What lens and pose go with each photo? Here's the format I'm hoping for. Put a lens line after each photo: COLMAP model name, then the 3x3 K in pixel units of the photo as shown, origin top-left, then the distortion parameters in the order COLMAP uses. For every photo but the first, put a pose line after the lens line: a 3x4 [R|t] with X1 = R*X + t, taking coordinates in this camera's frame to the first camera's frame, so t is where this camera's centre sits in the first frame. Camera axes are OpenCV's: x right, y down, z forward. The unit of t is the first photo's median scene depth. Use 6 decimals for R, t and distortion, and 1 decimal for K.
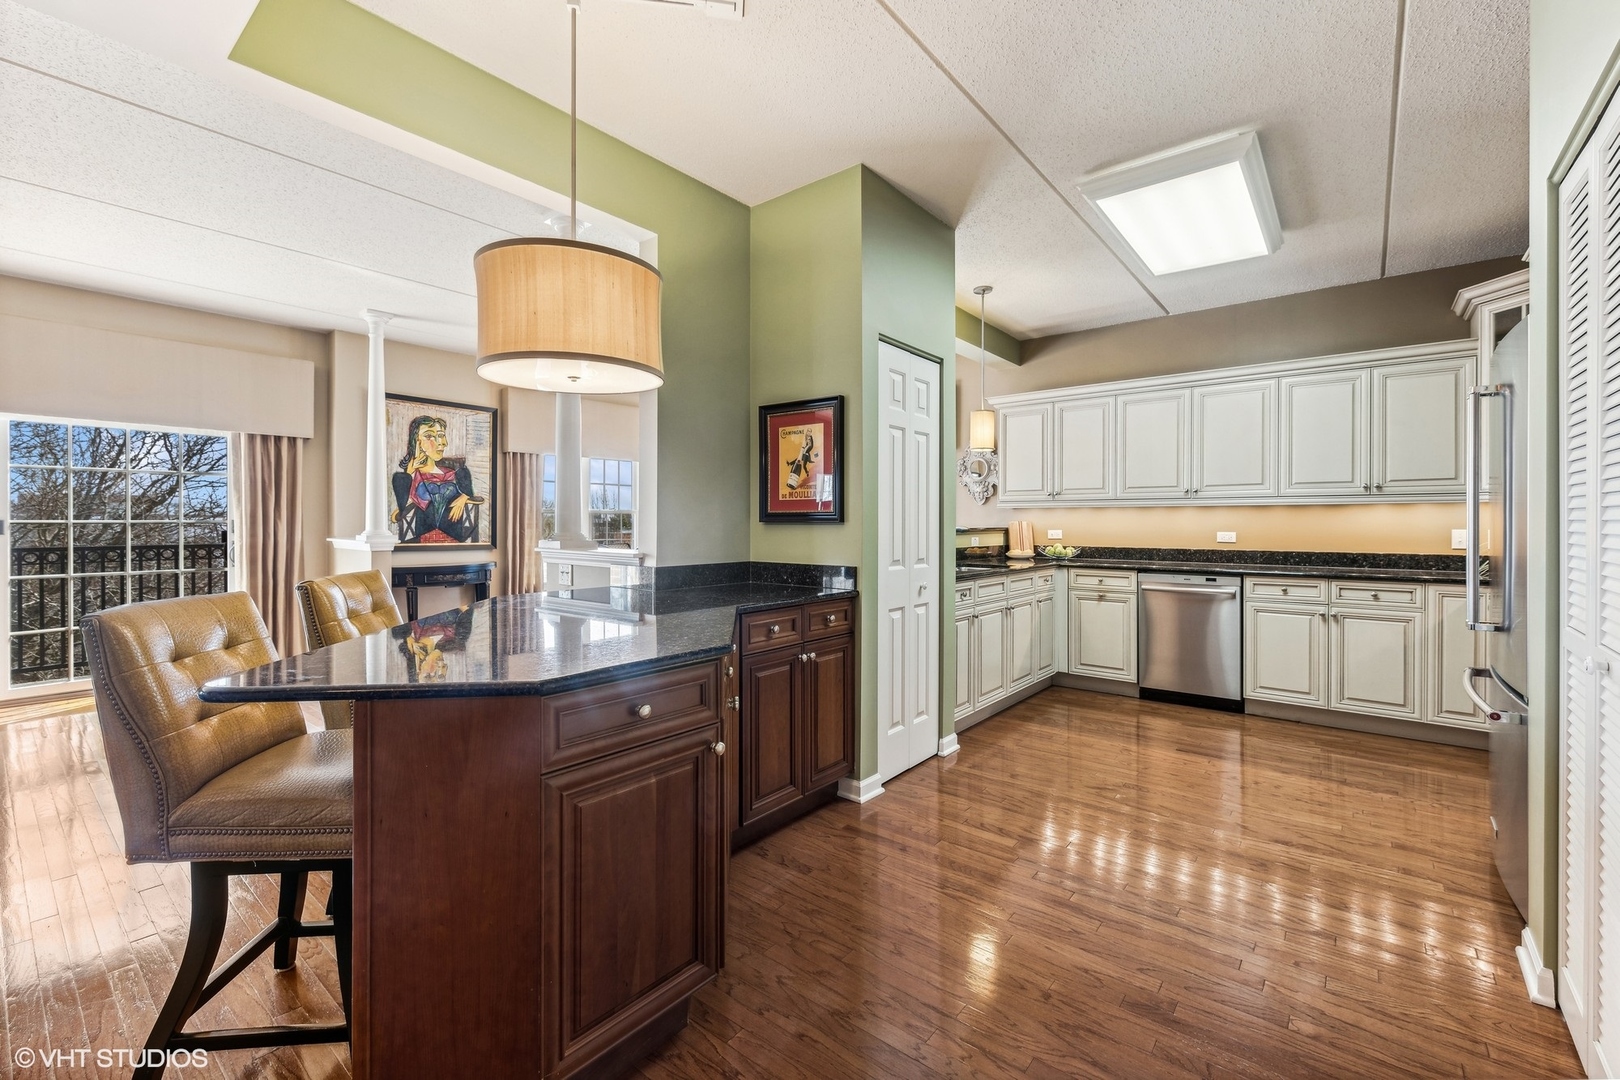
lens RADIAL K [[670.0, 0, 824.8], [0, 670.0, 524.9], [0, 0, 1]] dist [-0.007532, 0.000133]
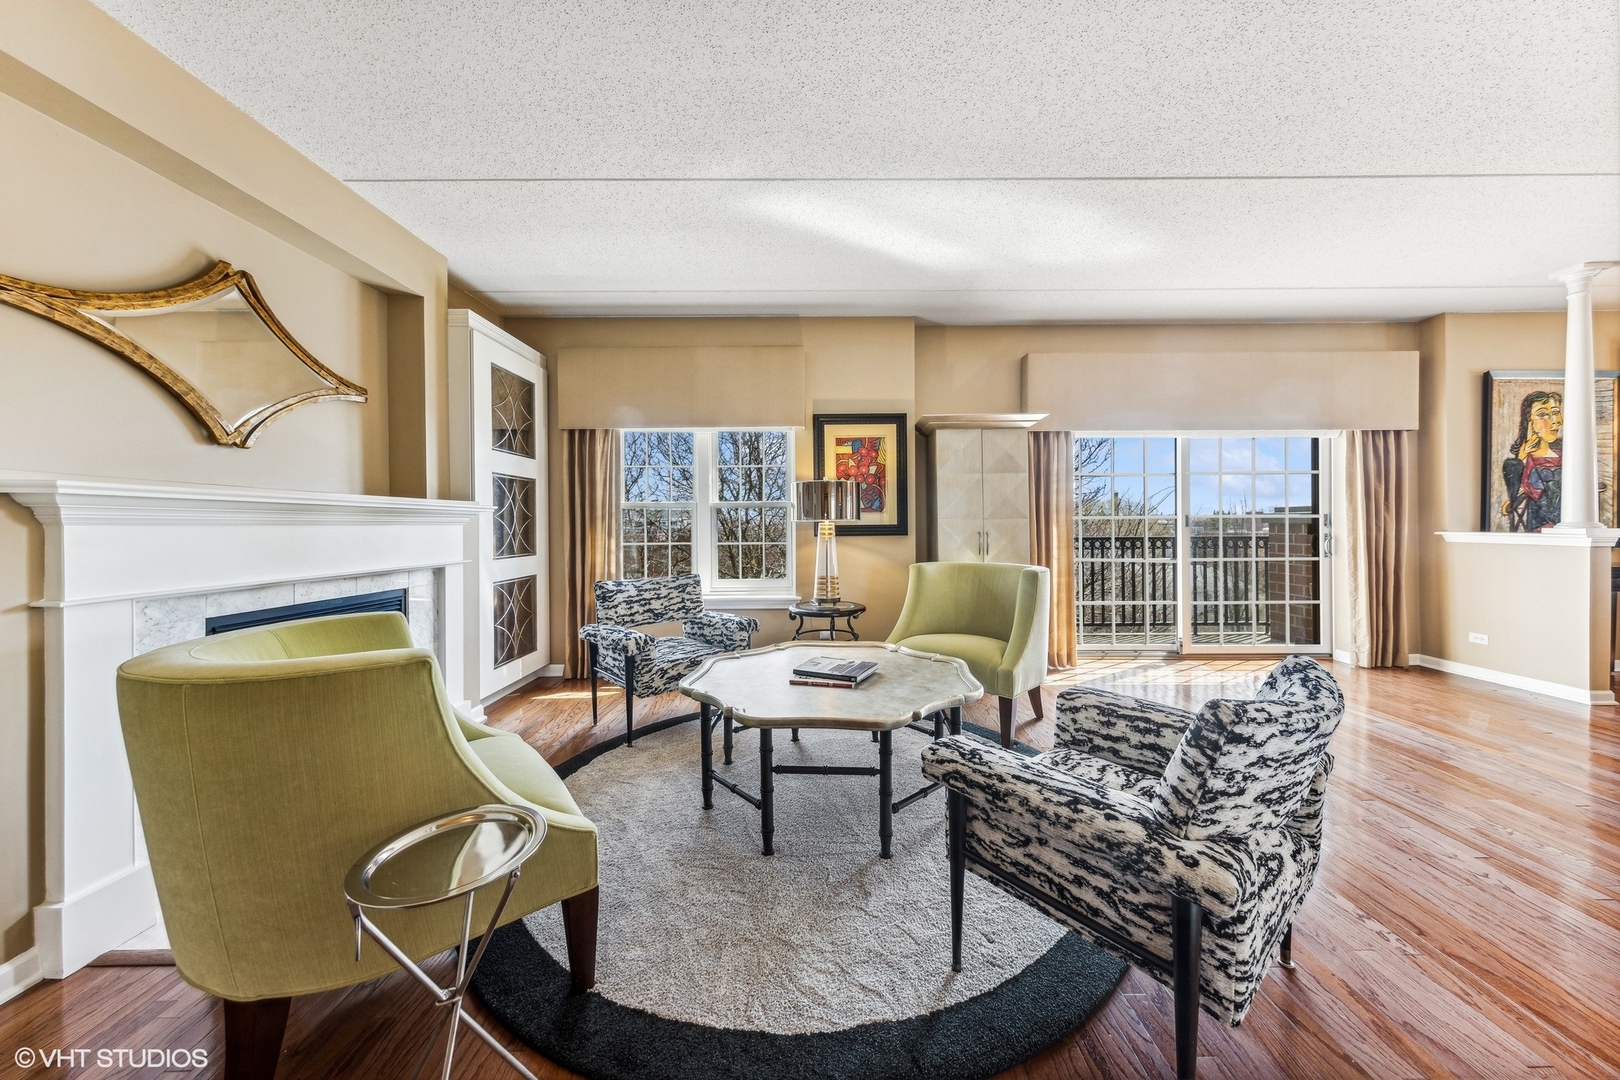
lens RADIAL K [[541.0, 0, 813.3], [0, 541.0, 524.6], [0, 0, 1]] dist [0.004474, -0.000187]
pose [[0.622277, -0.003110, -0.782791, -0.723391], [0.001161, 0.999995, -0.003050, 0.011100], [0.782796, 0.000989, 0.622278, -0.192666]]
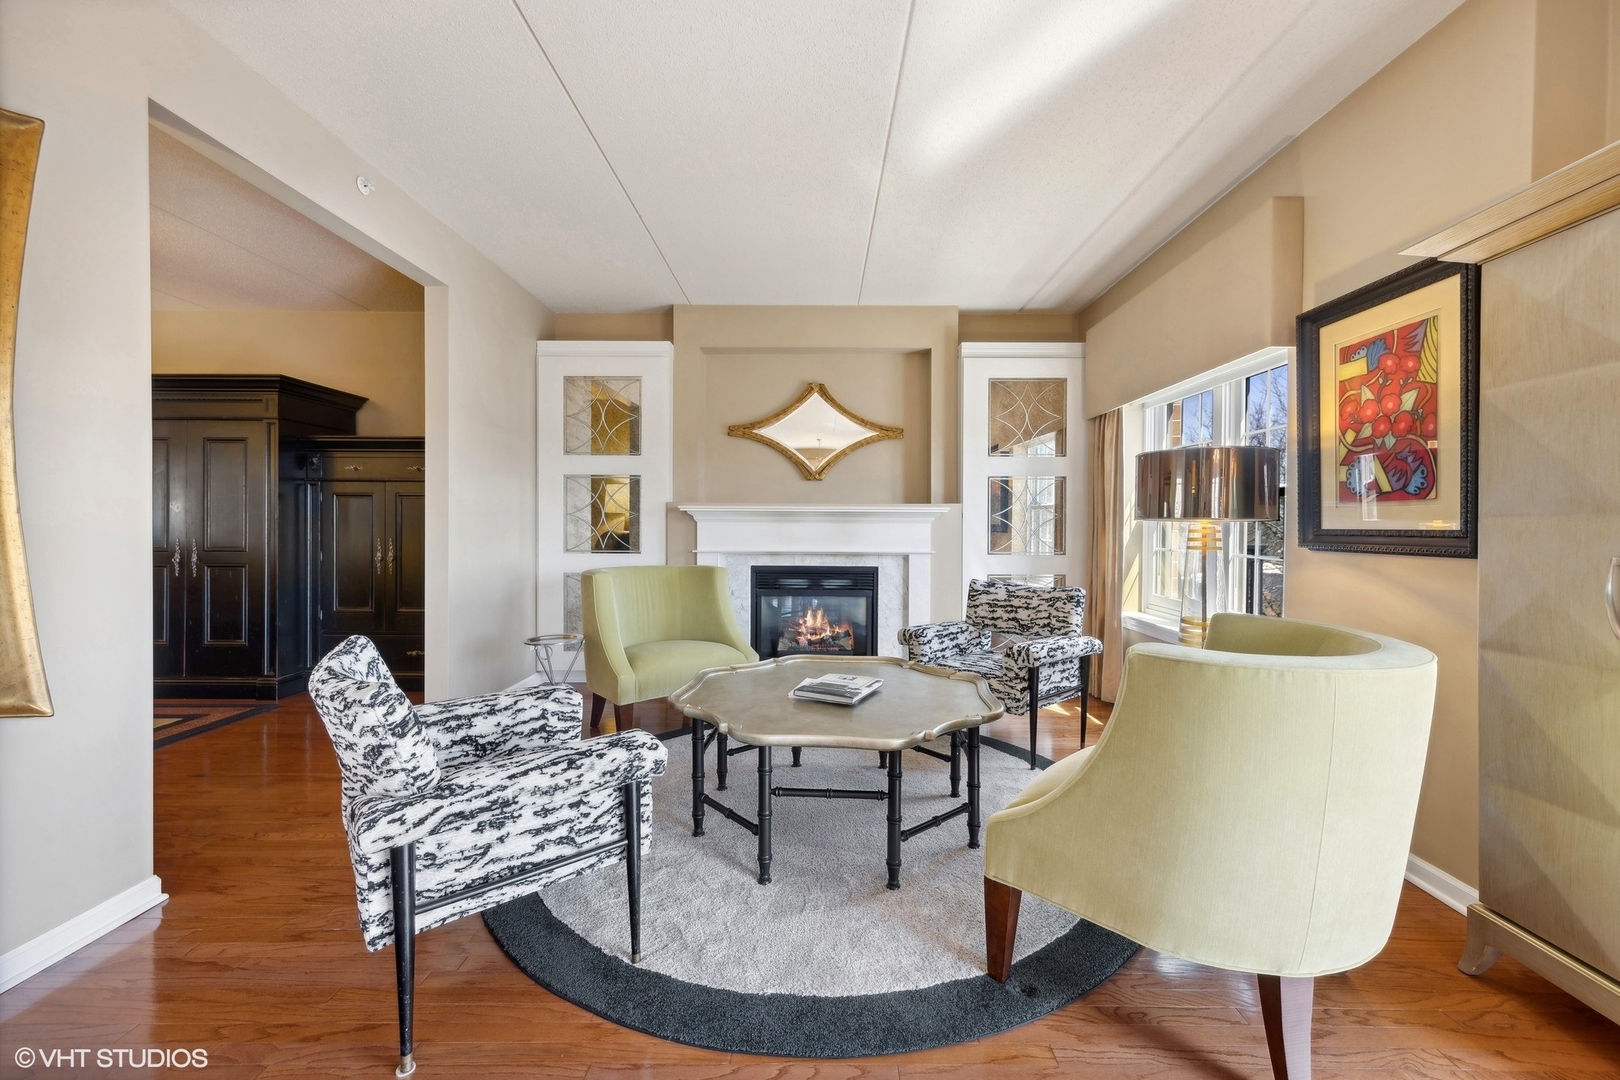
lens RADIAL K [[659.3, 0, 793.0], [0, 659.3, 525.1], [0, 0, 1]] dist [-0.001415, -0.000631]
pose [[-0.798053, -0.000242, -0.602587, -0.733969], [-0.007461, 0.999927, 0.009480, 0.005033], [0.602541, 0.012061, -0.797997, 0.478052]]
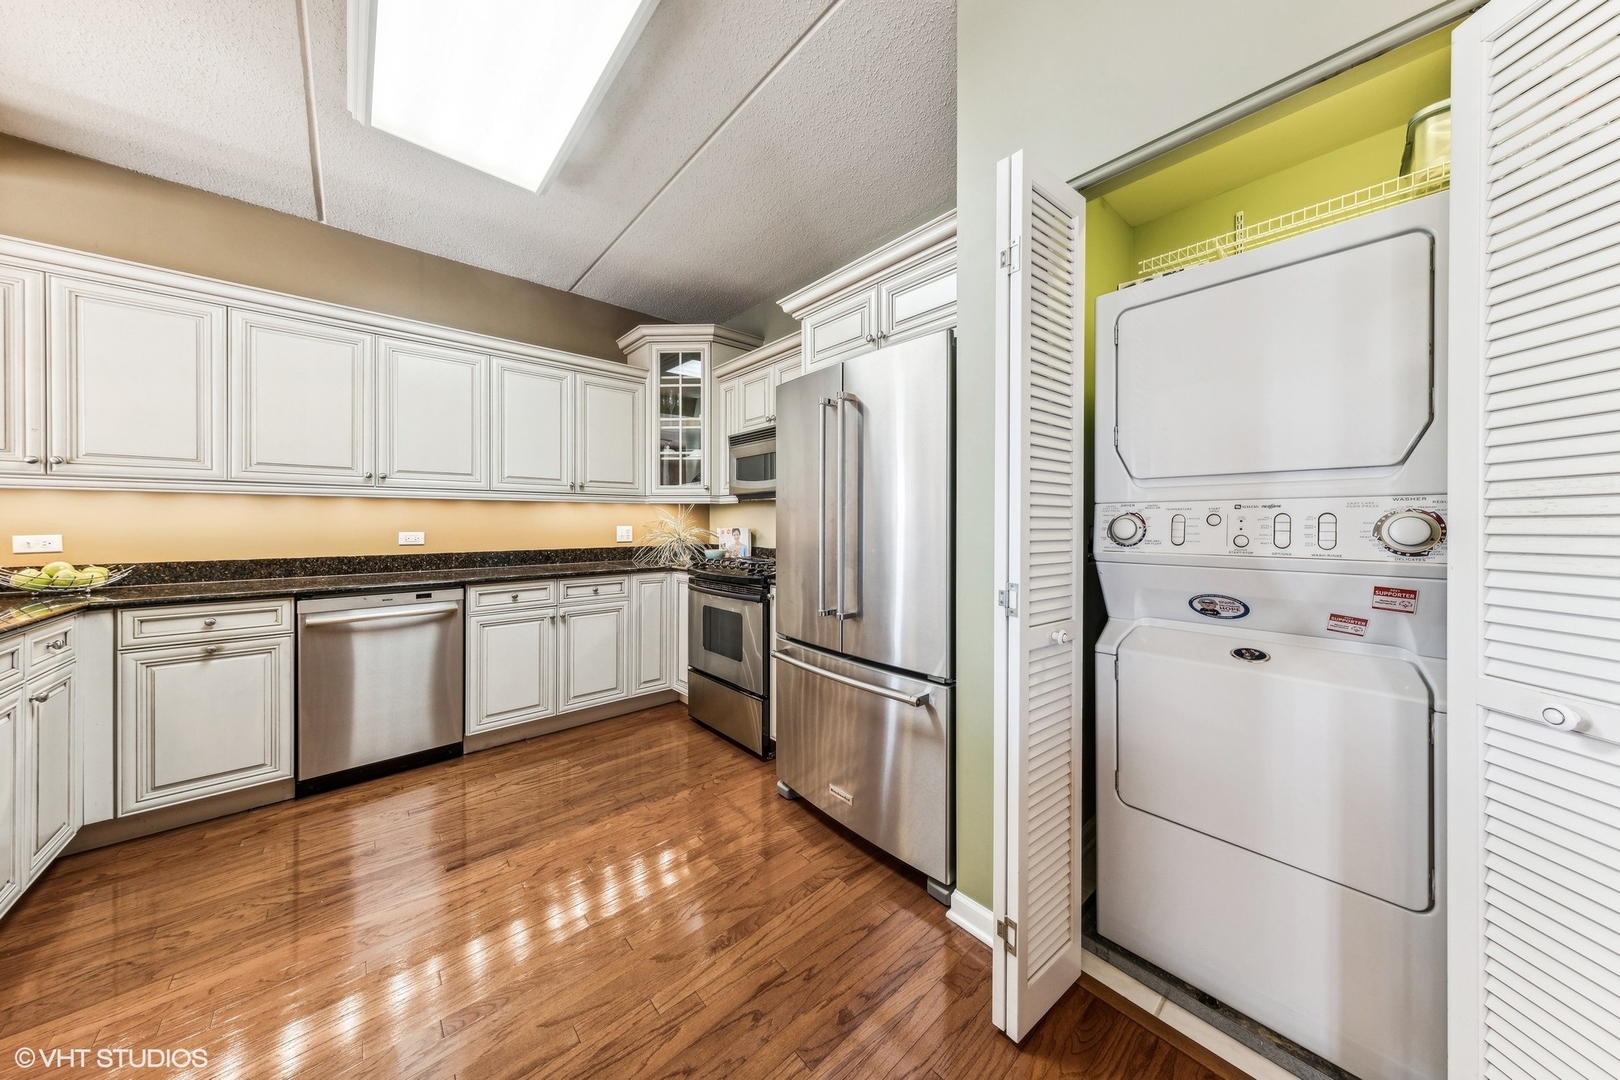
lens RADIAL K [[522.2, 0, 820.2], [0, 522.2, 522.0], [0, 0, 1]] dist [0.000570, -0.000019]
pose [[0.168626, -0.003356, 0.985674, 0.062816], [0.002582, 0.999992, 0.002963, -0.001532], [-0.985677, 0.002045, 0.168633, 0.389713]]
